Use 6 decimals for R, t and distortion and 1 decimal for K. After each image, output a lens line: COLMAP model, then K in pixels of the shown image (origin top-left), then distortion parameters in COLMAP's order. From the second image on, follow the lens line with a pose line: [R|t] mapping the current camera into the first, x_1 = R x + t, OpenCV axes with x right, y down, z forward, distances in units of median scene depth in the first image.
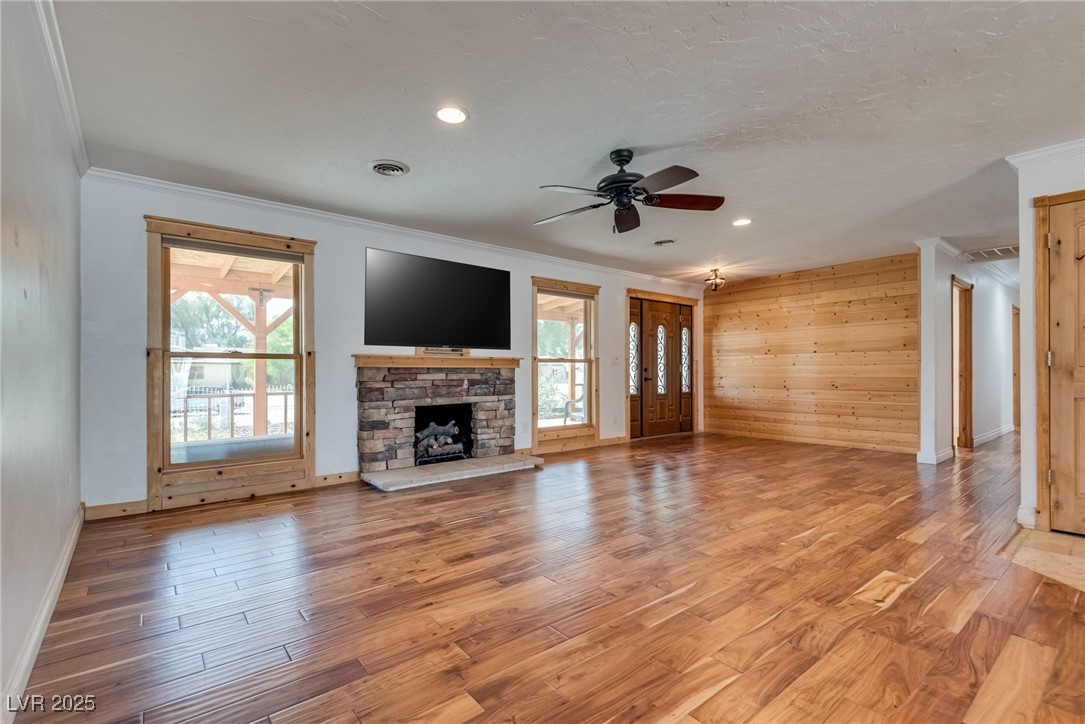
lens RADIAL K [[493.9, 0, 541.7], [0, 493.9, 365.4], [0, 0, 1]] dist [0.034740, -0.018776]
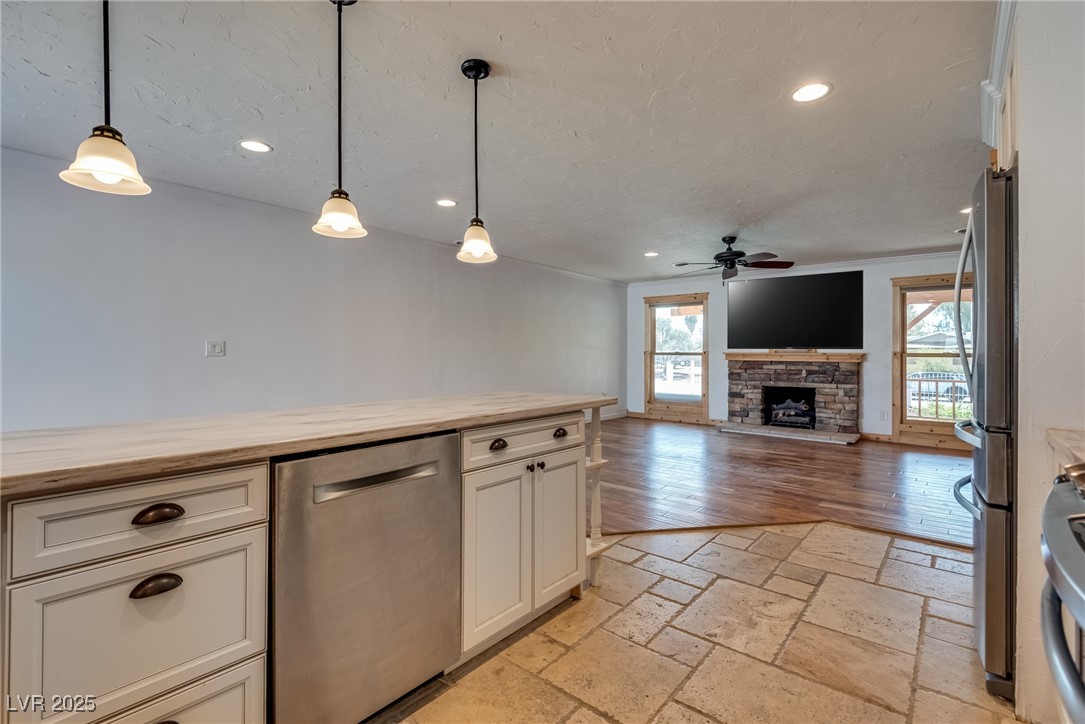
lens RADIAL K [[498.4, 0, 541.3], [0, 498.4, 352.5], [0, 0, 1]] dist [0.033726, -0.018361]
pose [[0.186769, -0.000344, -0.982404, 1.053625], [0.003125, 0.999995, 0.000244, -0.021907], [0.982399, -0.003115, 0.186769, 0.032032]]
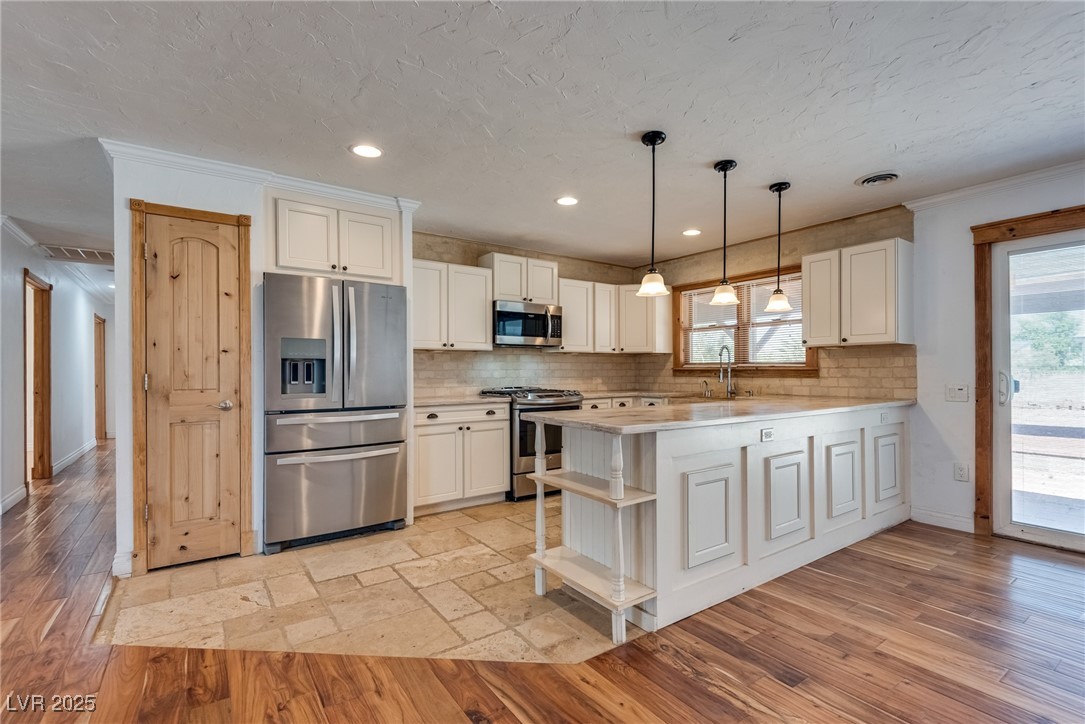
lens RADIAL K [[491.8, 0, 540.9], [0, 491.8, 372.3], [0, 0, 1]] dist [0.016479, -0.009920]
pose [[0.076259, -0.001765, 0.997087, 0.107103], [-0.002575, 0.999995, 0.001967, -0.020888], [-0.997085, -0.002717, 0.076254, 0.135063]]
